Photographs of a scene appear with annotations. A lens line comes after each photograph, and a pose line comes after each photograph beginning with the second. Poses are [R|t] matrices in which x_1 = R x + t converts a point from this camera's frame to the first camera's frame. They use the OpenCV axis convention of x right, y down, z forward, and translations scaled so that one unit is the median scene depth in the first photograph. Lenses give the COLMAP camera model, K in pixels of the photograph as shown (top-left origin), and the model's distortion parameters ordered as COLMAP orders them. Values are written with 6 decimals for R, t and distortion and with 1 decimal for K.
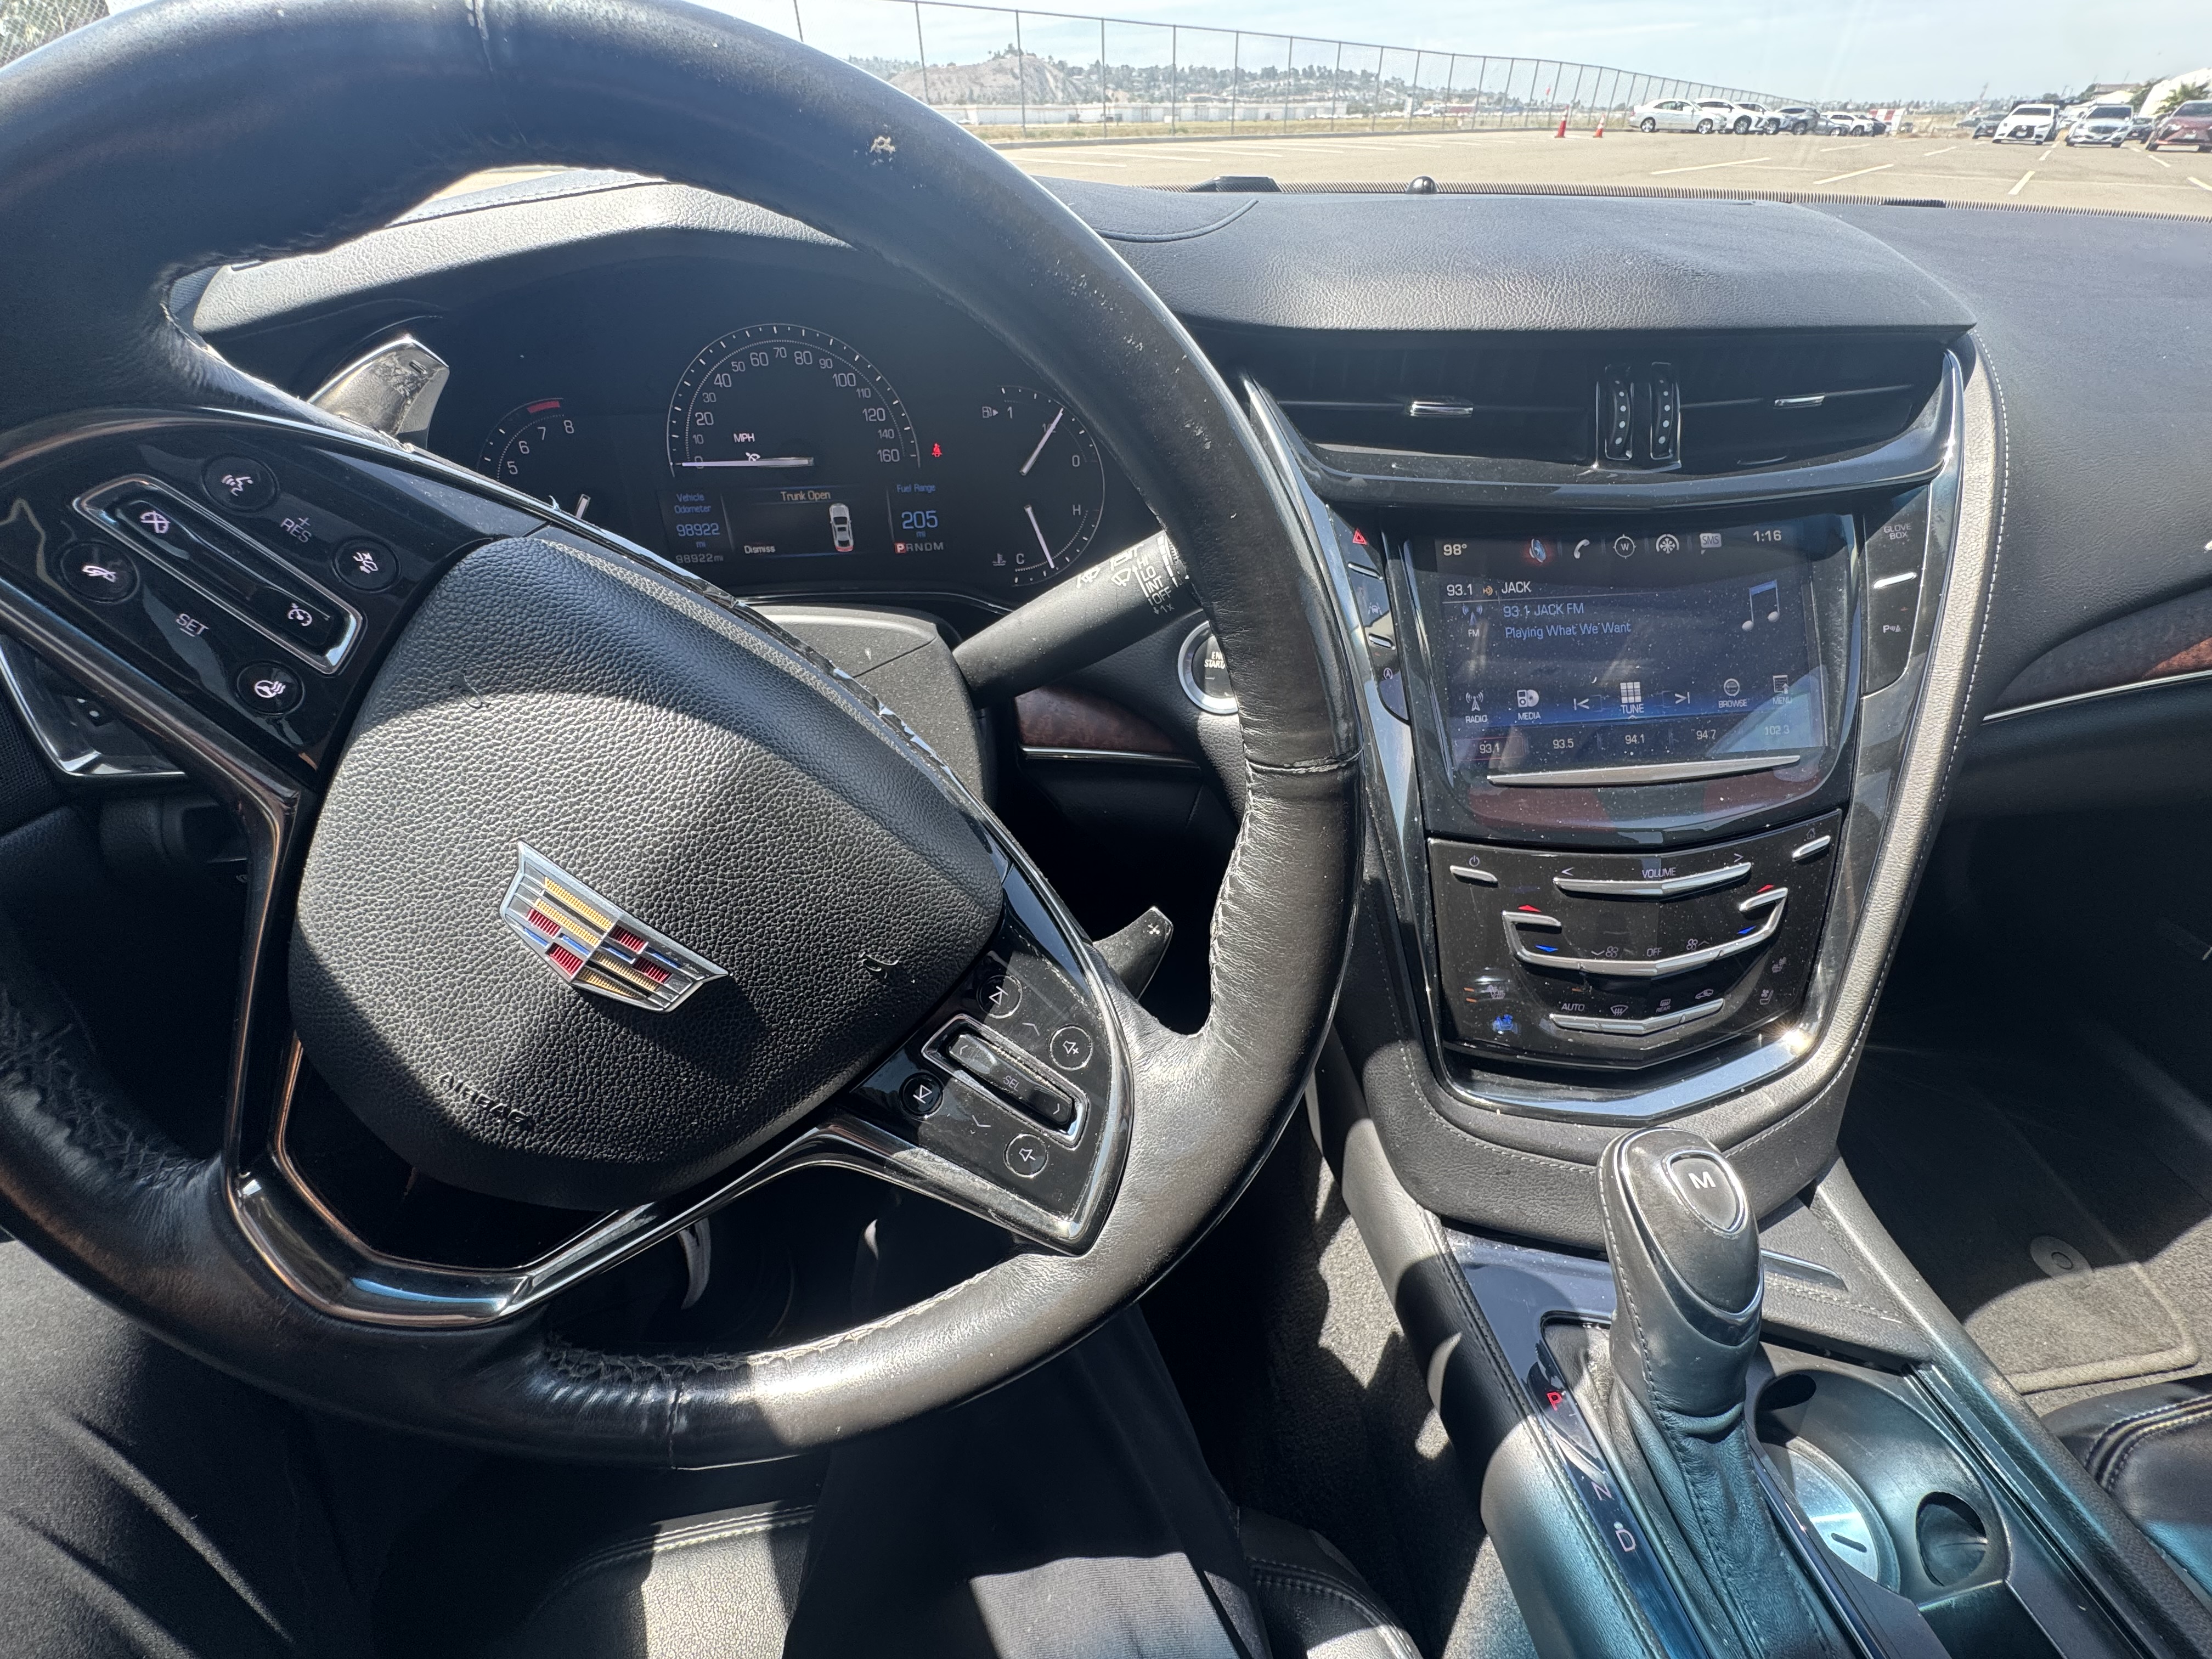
lens RADIAL K [[887.1, 0, 1104.8], [0, 887.1, 829.1], [0, 0, 1]] dist [-0.004654, 0.000018]
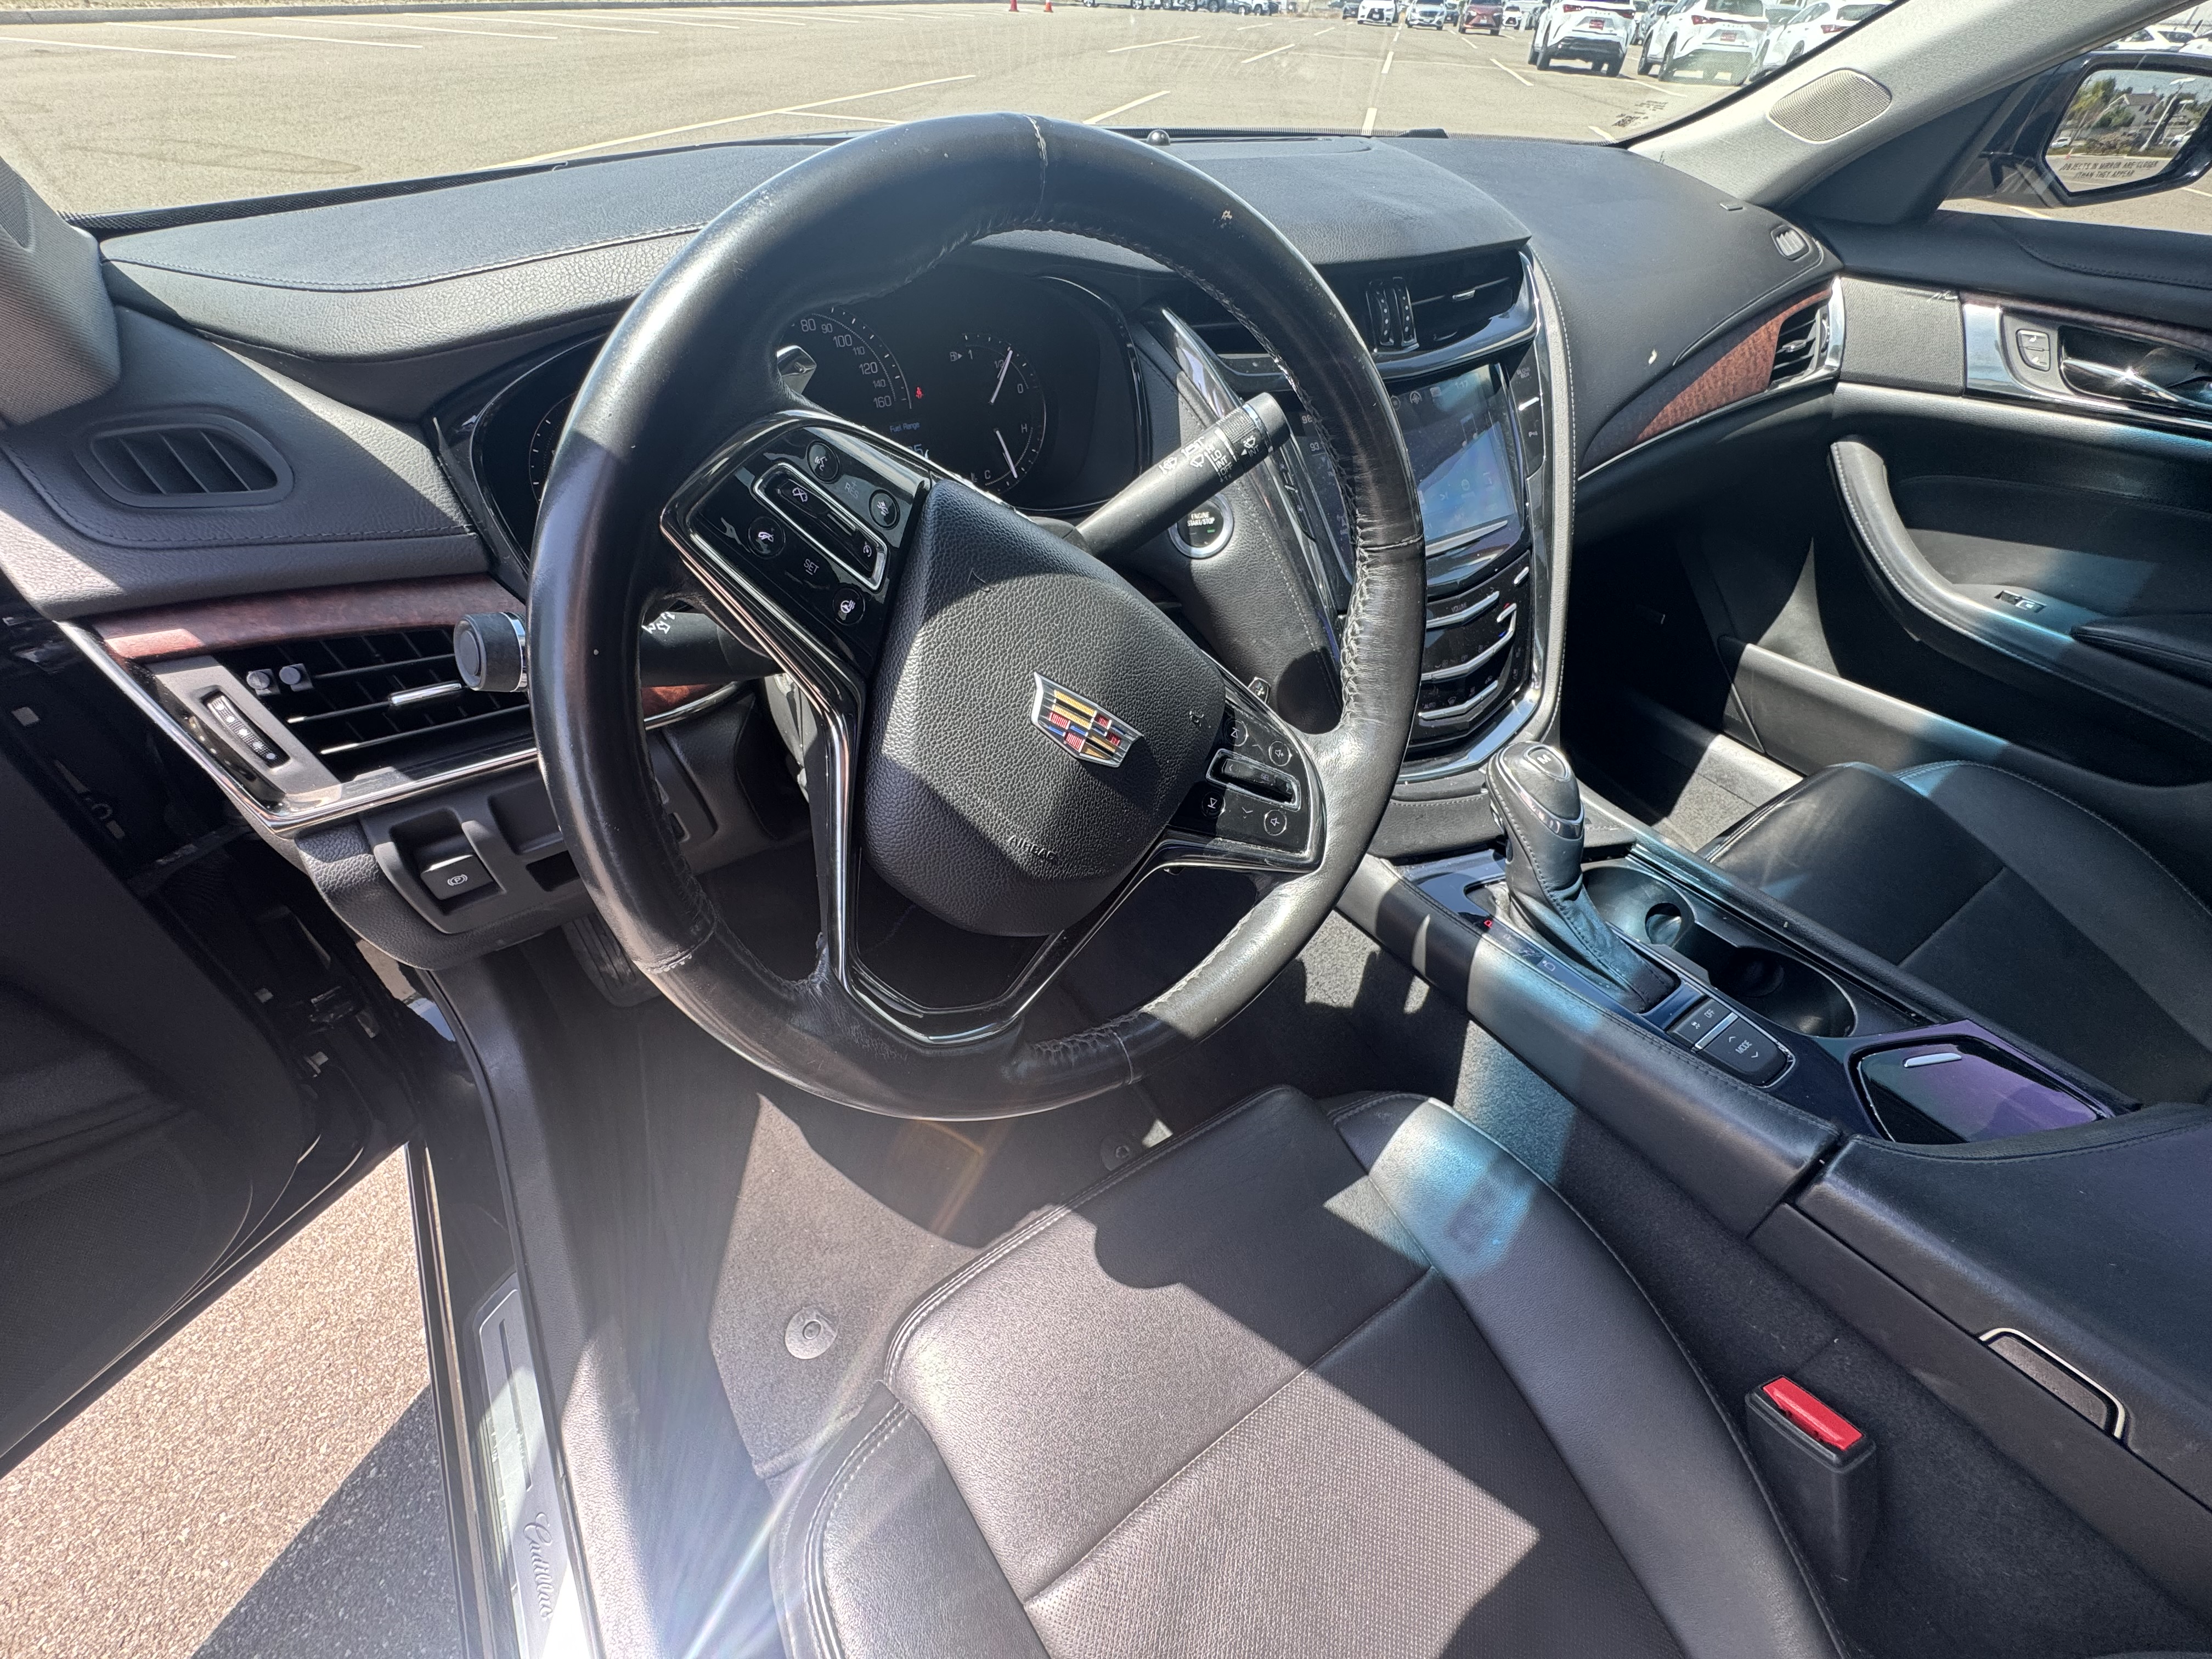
lens RADIAL K [[887.1, 0, 1105.3], [0, 887.1, 828.8], [0, 0, 1]] dist [-0.004654, 0.000018]
pose [[0.893738, -0.288112, 0.343837, -0.610518], [0.256803, 0.957067, 0.134447, 0.051749], [-0.367811, -0.031862, 0.929355, -0.266955]]
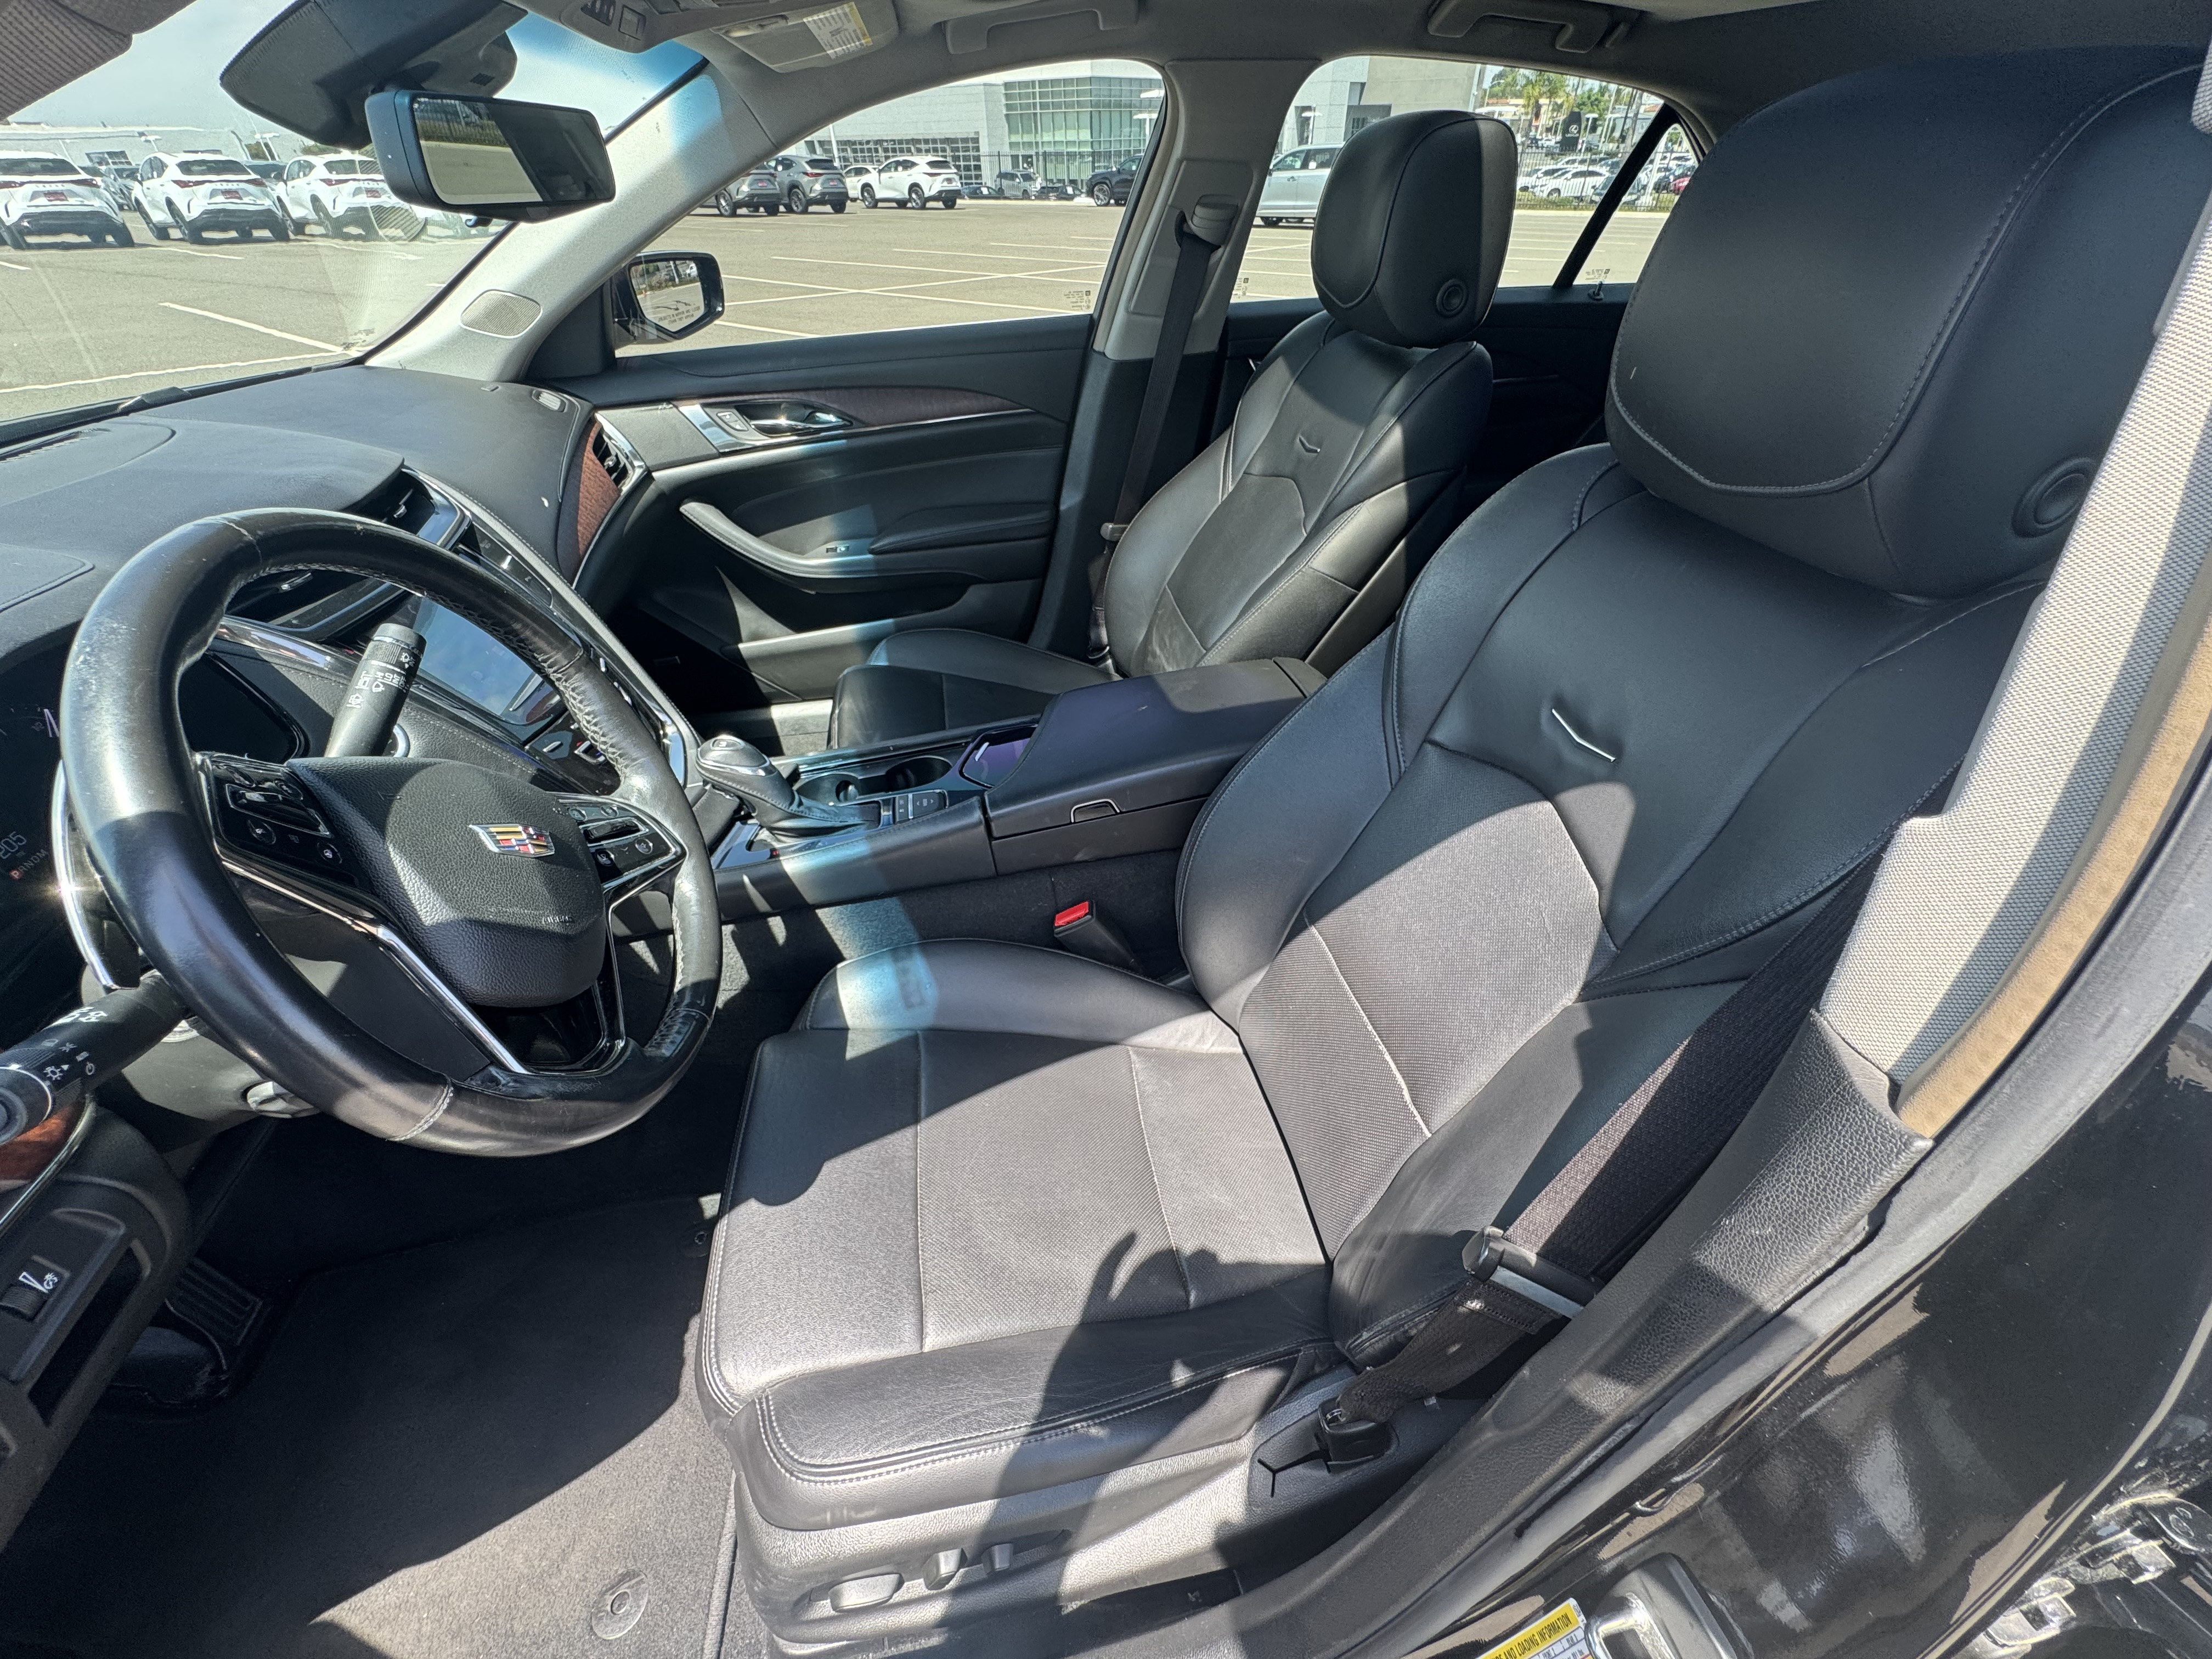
lens RADIAL K [[887.1, 0, 1097.2], [0, 887.1, 832.3], [0, 0, 1]] dist [-0.004654, 0.000018]
pose [[-0.053697, -0.603776, 0.795344, -1.341890], [0.635866, 0.593454, 0.493444, -0.038617], [-0.769930, 0.532228, 0.352053, -0.539457]]
